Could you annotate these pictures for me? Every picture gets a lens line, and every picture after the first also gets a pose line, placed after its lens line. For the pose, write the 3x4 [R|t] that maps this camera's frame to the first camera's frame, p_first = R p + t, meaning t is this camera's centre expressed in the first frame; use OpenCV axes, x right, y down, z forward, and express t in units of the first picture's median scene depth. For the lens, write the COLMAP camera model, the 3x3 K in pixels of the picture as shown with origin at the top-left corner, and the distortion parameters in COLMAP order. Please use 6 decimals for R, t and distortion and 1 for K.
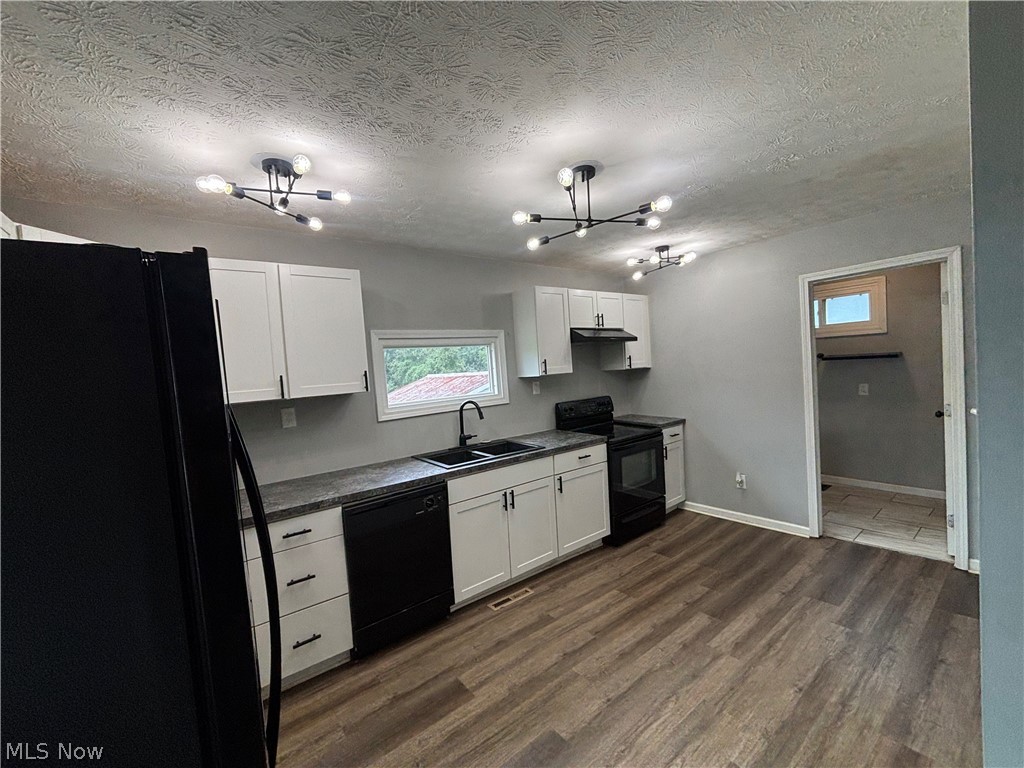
lens RADIAL K [[417.0, 0, 512.8], [0, 417.0, 385.1], [0, 0, 1]] dist [0.001225, 0.001056]
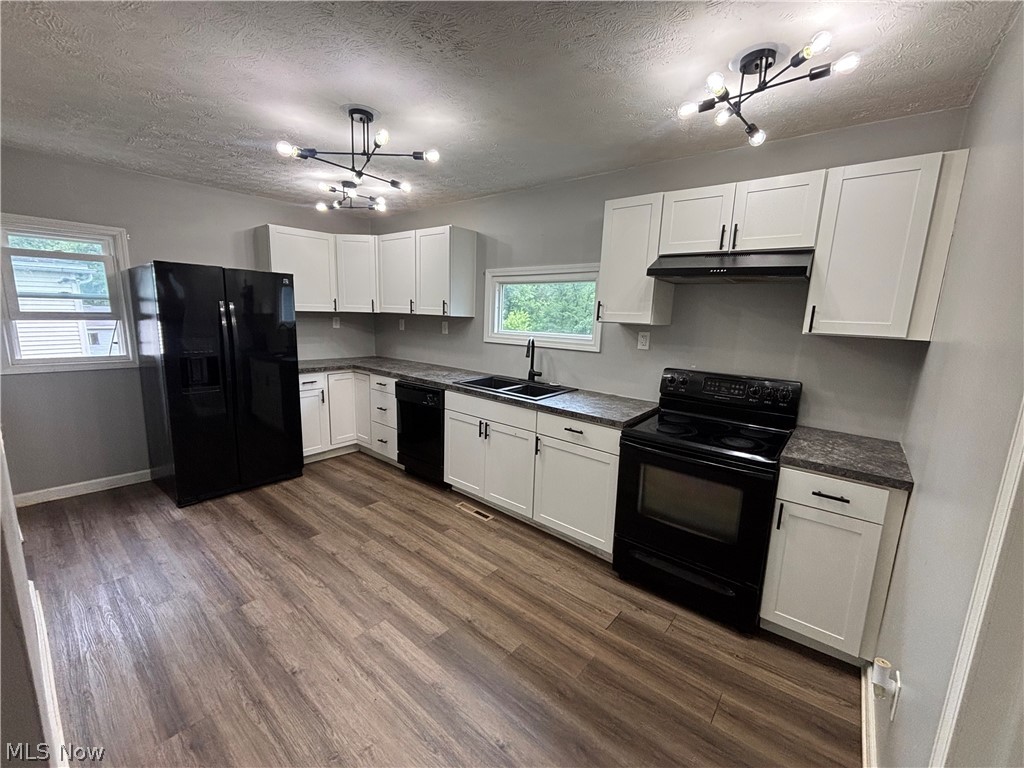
lens RADIAL K [[417.0, 0, 512.2], [0, 417.0, 383.8], [0, 0, 1]] dist [0.001225, 0.001056]
pose [[0.220660, 0.241929, -0.944870, 0.997055], [-0.087646, 0.969748, 0.227830, -0.092200], [0.971405, 0.032541, 0.235189, 0.813762]]
